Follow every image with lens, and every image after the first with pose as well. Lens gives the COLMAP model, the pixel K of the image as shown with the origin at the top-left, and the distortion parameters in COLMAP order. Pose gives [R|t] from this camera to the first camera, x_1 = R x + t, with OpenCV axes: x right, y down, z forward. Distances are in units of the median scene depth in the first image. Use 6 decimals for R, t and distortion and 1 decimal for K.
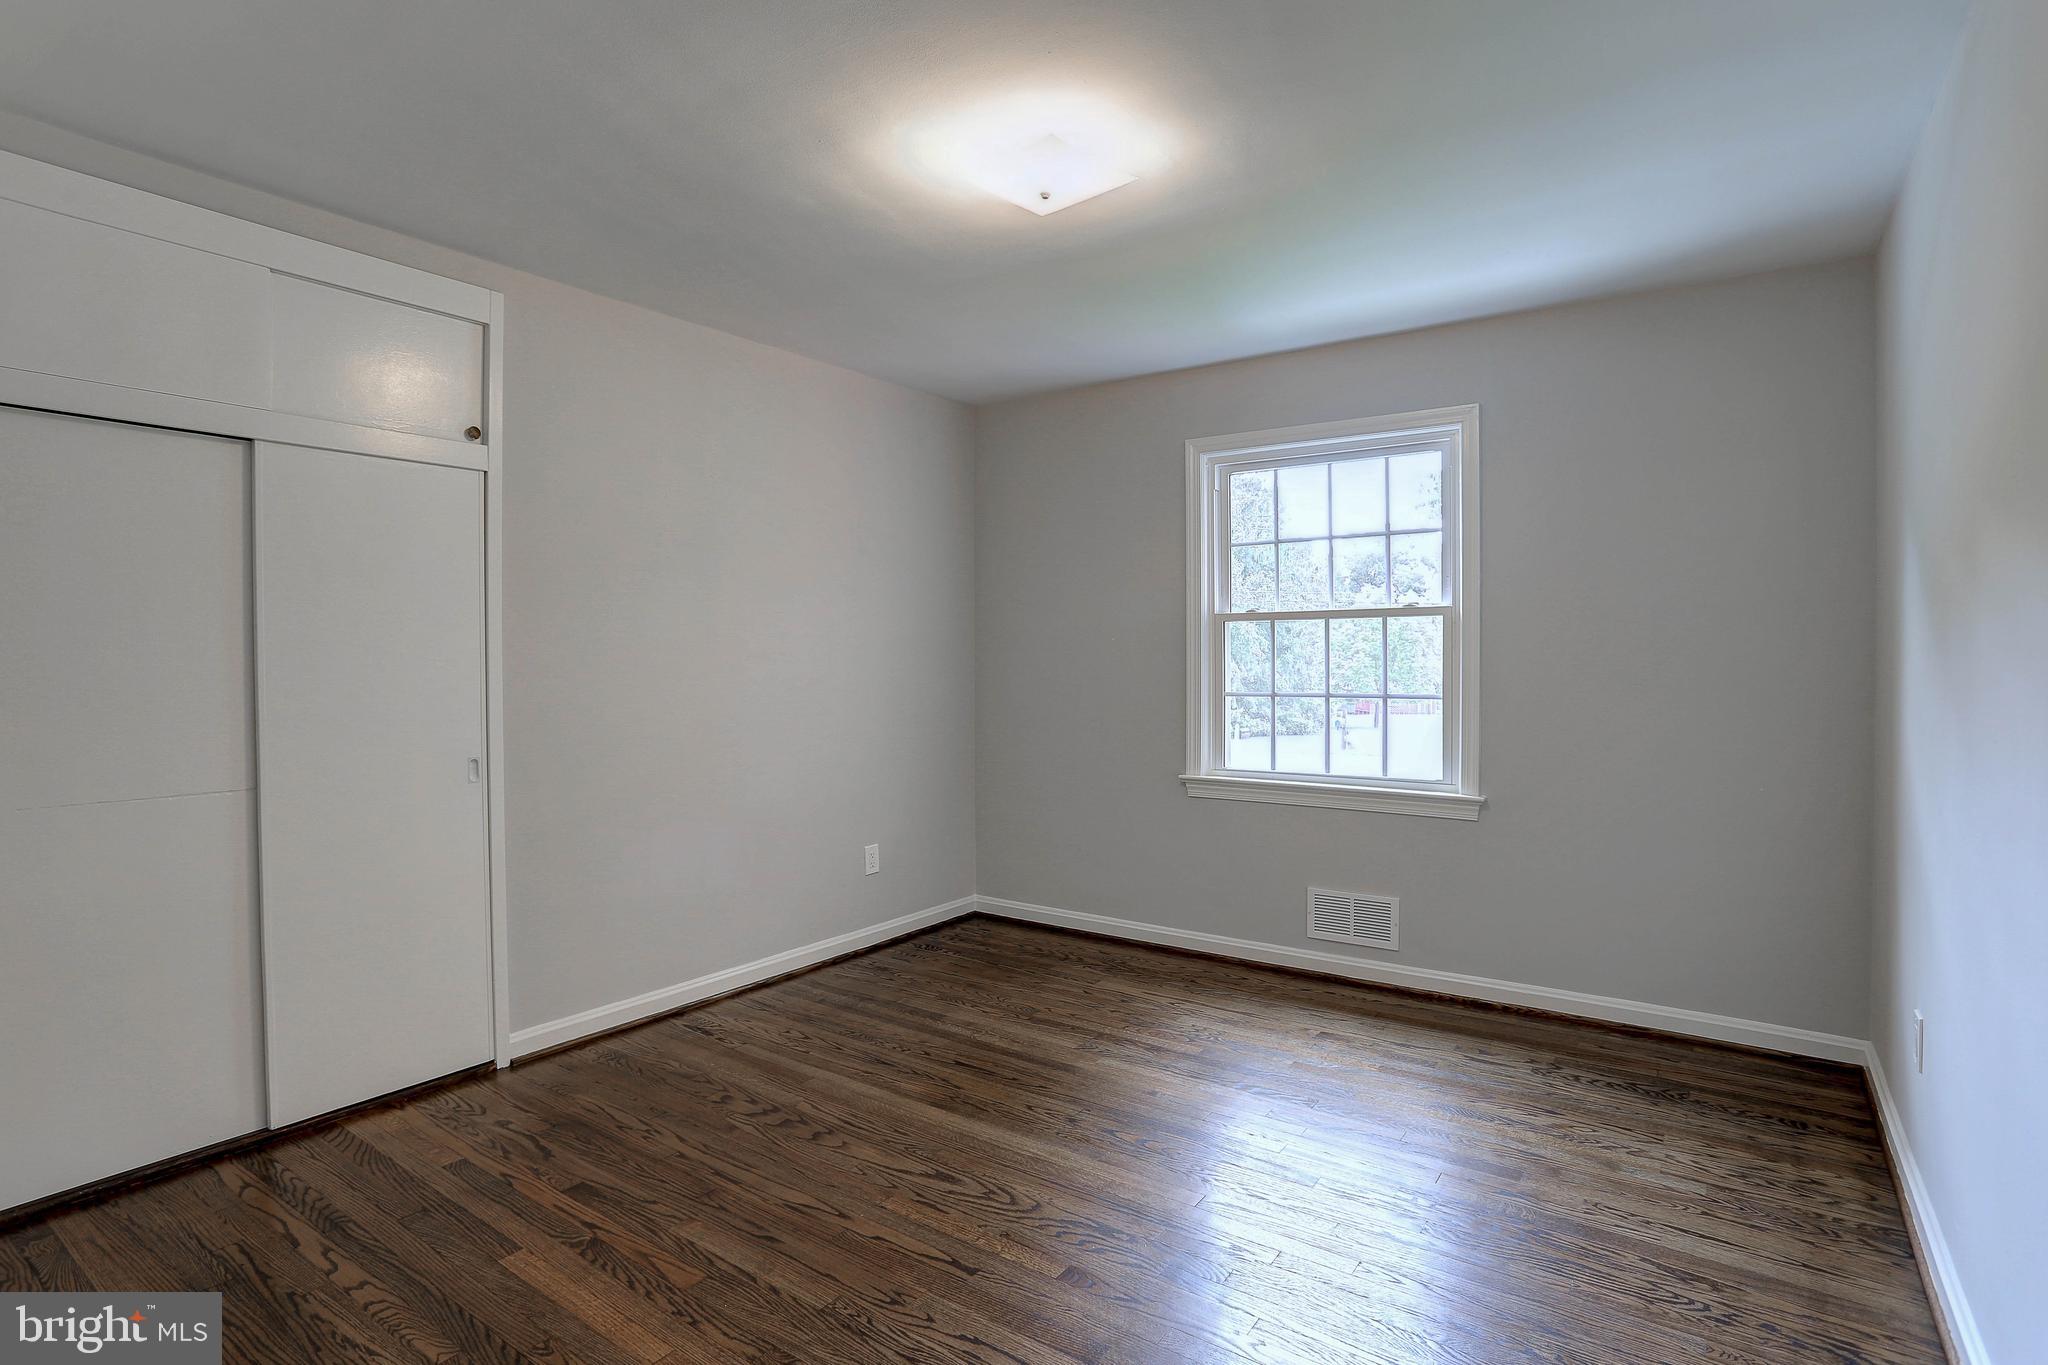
lens RADIAL K [[1025.8, 0, 1021.6], [0, 1025.8, 658.7], [0, 0, 1]] dist [-0.082521, 0.037023]
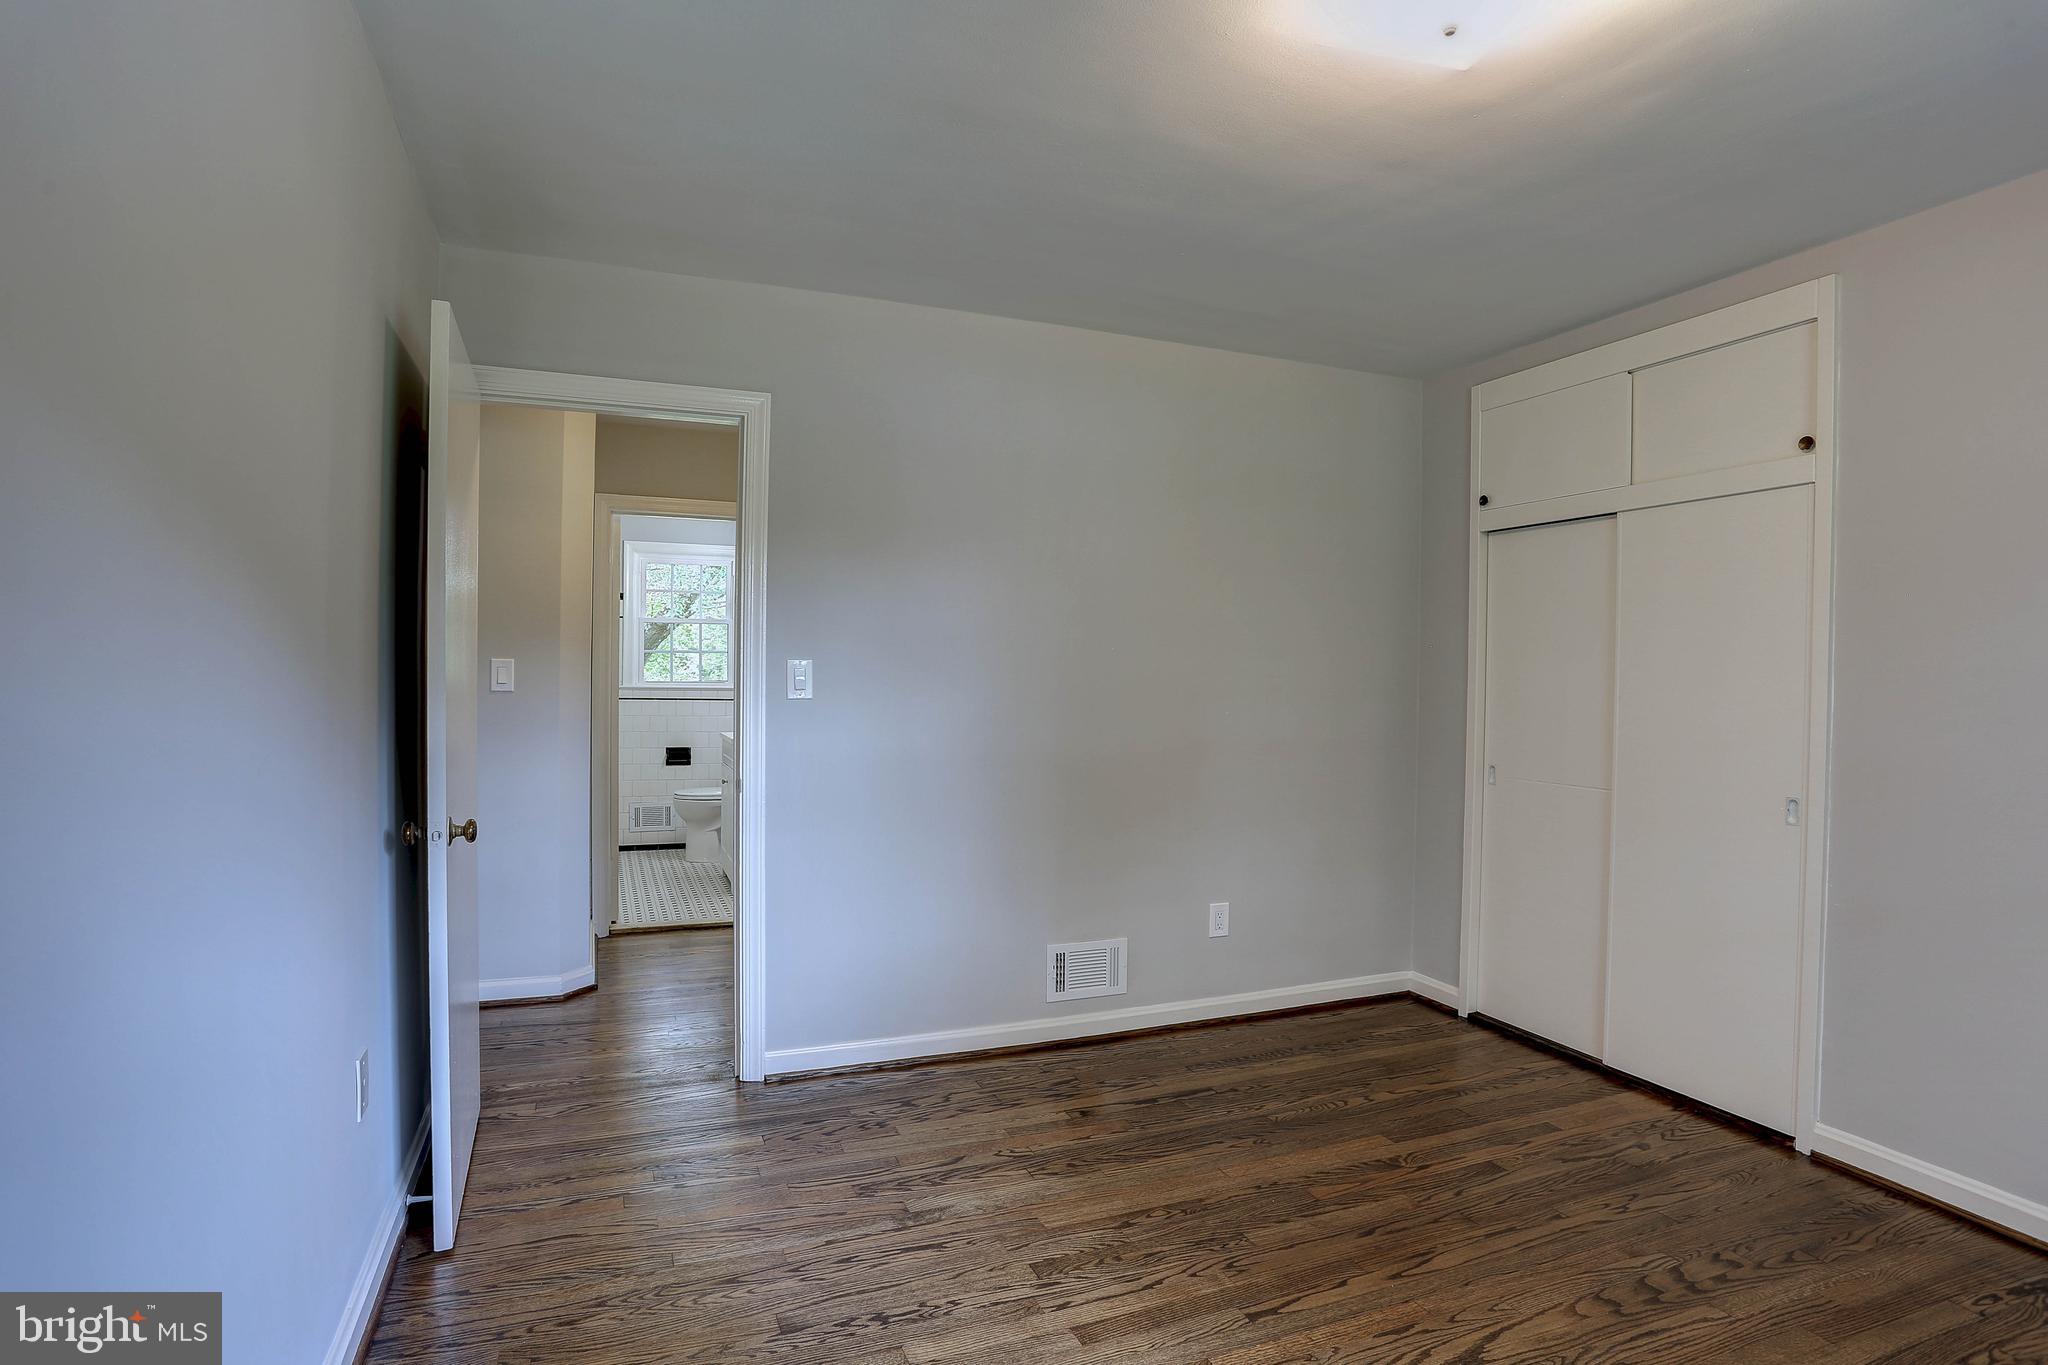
lens RADIAL K [[1025.8, 0, 1021.6], [0, 1025.8, 658.7], [0, 0, 1]] dist [-0.082521, 0.037023]
pose [[-0.527560, -0.017423, -0.849339, 0.708503], [-0.016160, 0.999815, -0.010472, -0.009334], [0.849364, 0.008200, -0.527744, 1.035780]]
